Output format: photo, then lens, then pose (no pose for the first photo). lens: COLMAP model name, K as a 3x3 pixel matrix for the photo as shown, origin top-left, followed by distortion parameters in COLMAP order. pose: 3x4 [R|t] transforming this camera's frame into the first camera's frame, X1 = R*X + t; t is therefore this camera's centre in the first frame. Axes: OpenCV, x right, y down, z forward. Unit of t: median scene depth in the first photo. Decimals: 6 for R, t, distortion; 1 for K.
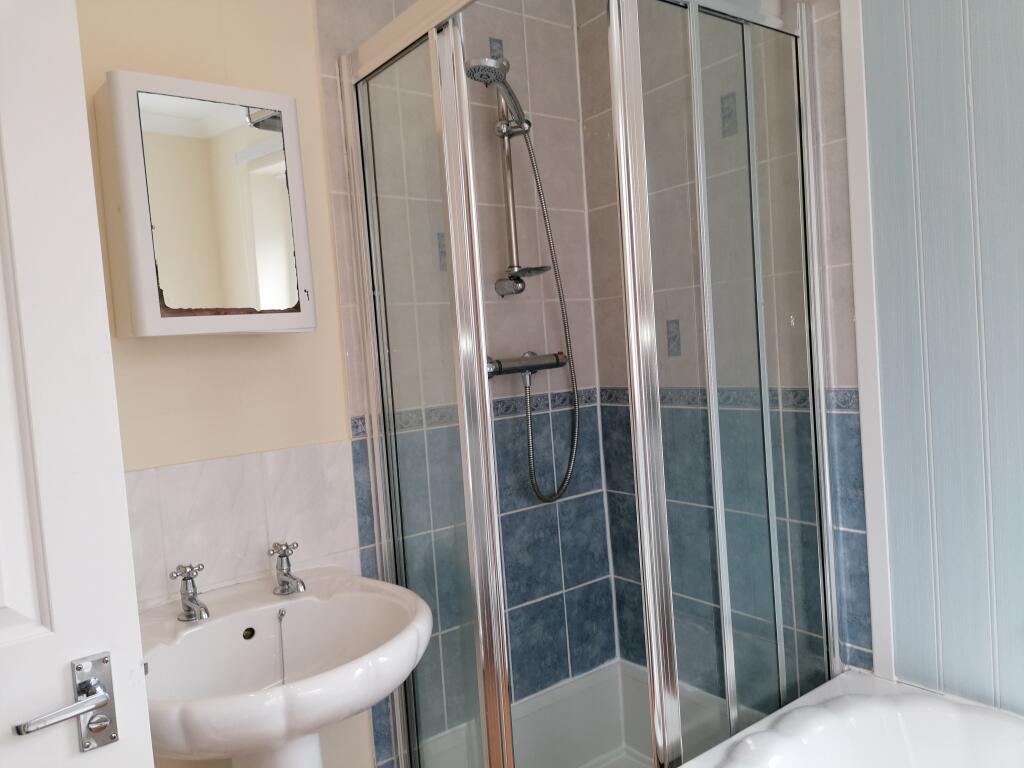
lens RADIAL K [[784.2, 0, 512.4], [0, 784.2, 380.2], [0, 0, 1]] dist [0.001158, -0.005617]
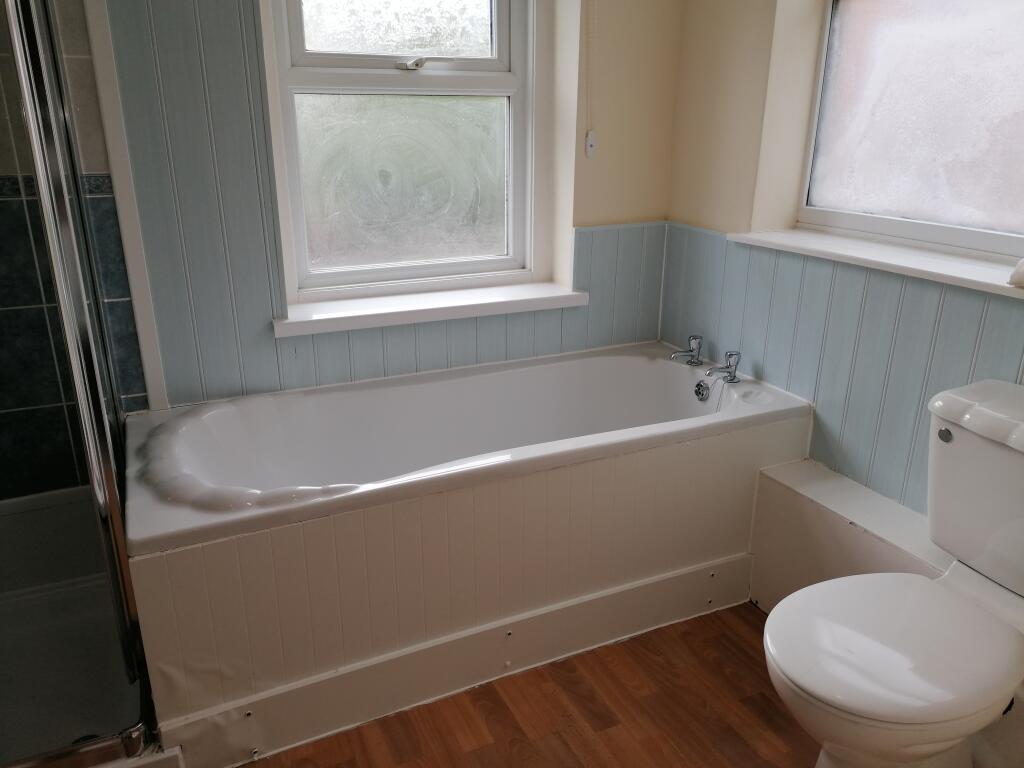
lens RADIAL K [[784.2, 0, 510.8], [0, 784.2, 387.2], [0, 0, 1]] dist [0.001158, -0.005617]
pose [[0.228582, -0.251917, 0.940366, -0.575439], [0.027858, 0.967237, 0.252344, 0.038790], [-0.973126, -0.031484, 0.228111, 0.156295]]
